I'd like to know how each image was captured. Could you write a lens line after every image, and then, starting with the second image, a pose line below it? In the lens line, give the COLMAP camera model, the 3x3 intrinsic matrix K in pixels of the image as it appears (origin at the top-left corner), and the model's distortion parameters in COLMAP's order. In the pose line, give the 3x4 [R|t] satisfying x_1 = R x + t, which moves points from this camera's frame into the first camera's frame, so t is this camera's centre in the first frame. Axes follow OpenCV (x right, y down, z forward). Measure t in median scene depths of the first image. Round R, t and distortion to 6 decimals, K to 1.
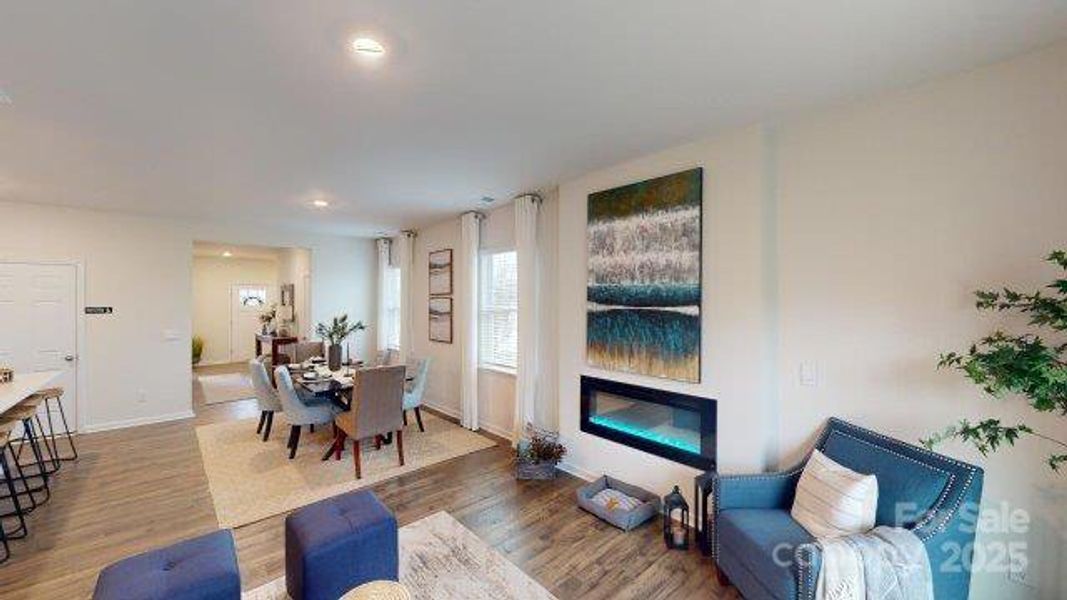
lens RADIAL K [[391.2, 0, 532.8], [0, 391.2, 303.0], [0, 0, 1]] dist [-0.000336, -0.000192]
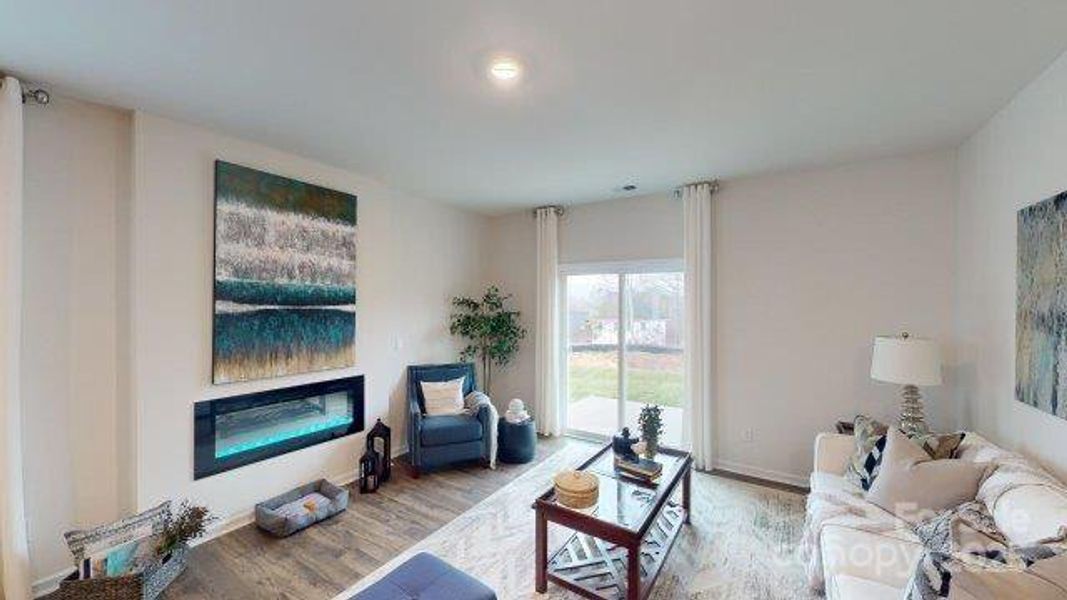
lens RADIAL K [[391.2, 0, 533.4], [0, 391.2, 301.2], [0, 0, 1]] dist [-0.000336, -0.000192]
pose [[-0.244257, 0.000820, 0.969710, -0.749897], [0.001092, 0.999999, -0.000571, -0.001376], [-0.969710, 0.000919, -0.244258, 0.592730]]
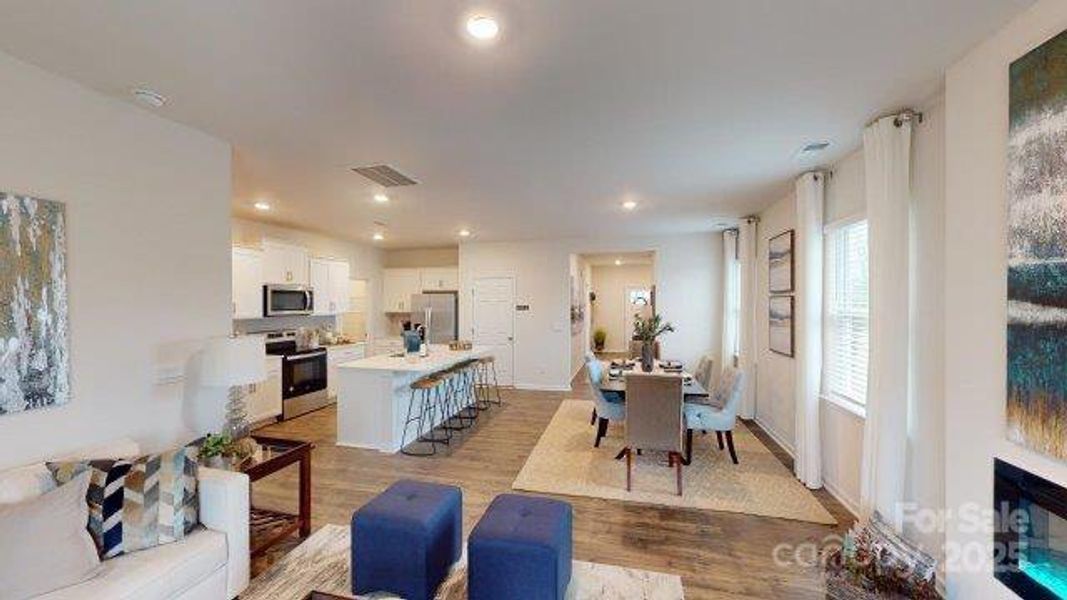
lens RADIAL K [[391.2, 0, 533.4], [0, 391.2, 302.5], [0, 0, 1]] dist [-0.000336, -0.000192]
pose [[0.556510, 0.000438, -0.830841, 0.210306], [-0.001194, 0.999999, -0.000272, -0.000764], [0.830840, 0.001143, 0.556510, 0.290767]]
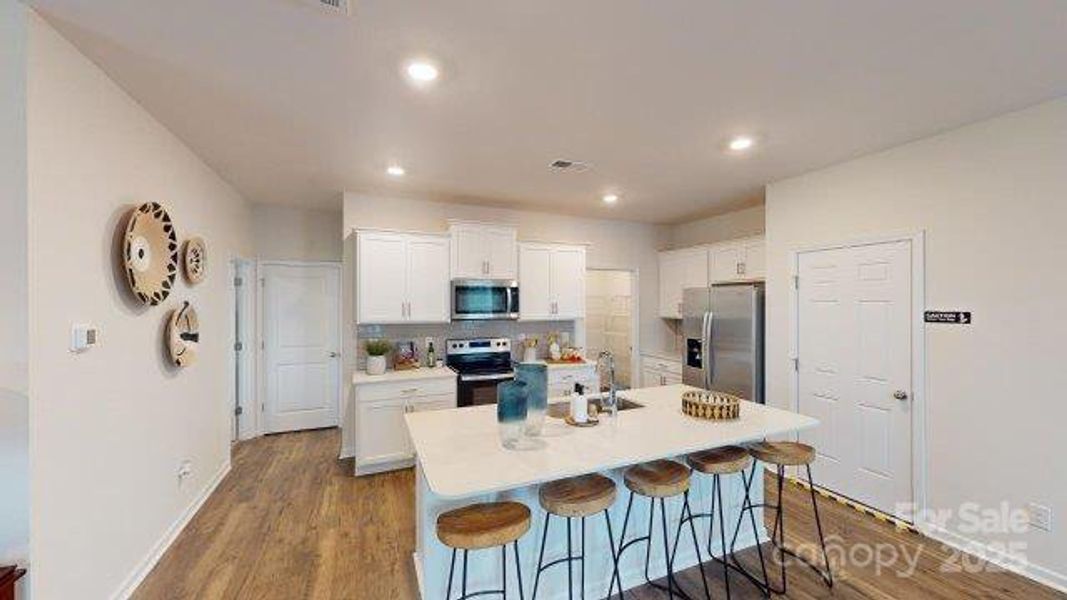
lens RADIAL K [[391.2, 0, 535.2], [0, 391.2, 299.3], [0, 0, 1]] dist [-0.000336, -0.000192]
pose [[-0.320254, -0.007688, -0.947300, -0.587315], [-0.002315, 0.999970, -0.007333, -0.000981], [0.947329, -0.000155, -0.320263, 0.894561]]
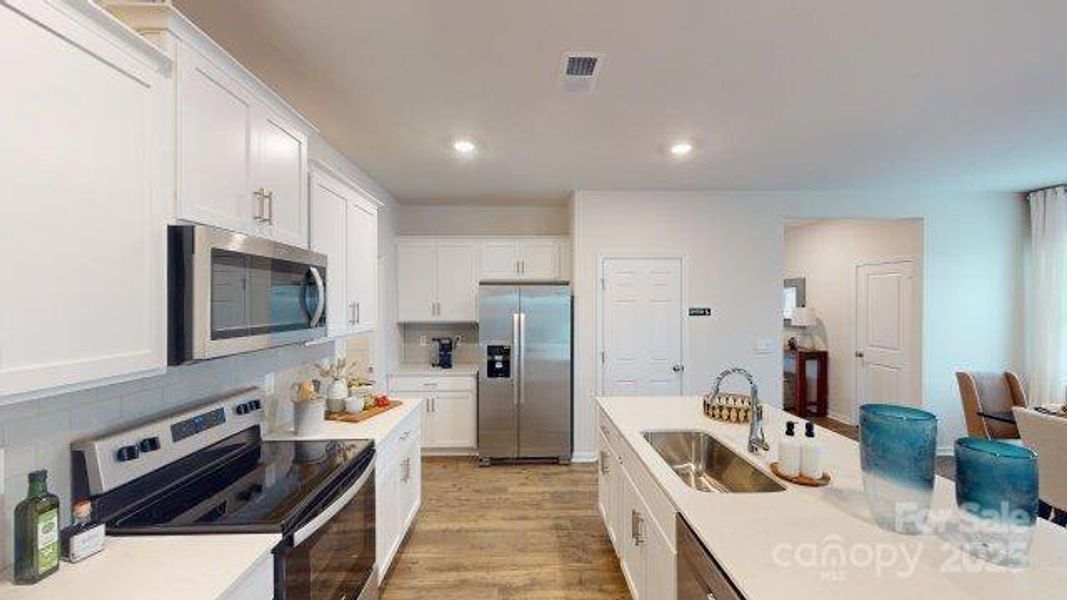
lens RADIAL K [[391.2, 0, 537.3], [0, 391.2, 302.1], [0, 0, 1]] dist [-0.000336, -0.000192]
pose [[0.764727, 0.000393, -0.644354, -1.178279], [-0.002135, 0.999996, -0.001924, 0.000189], [0.644350, 0.002847, 0.764725, 0.211421]]
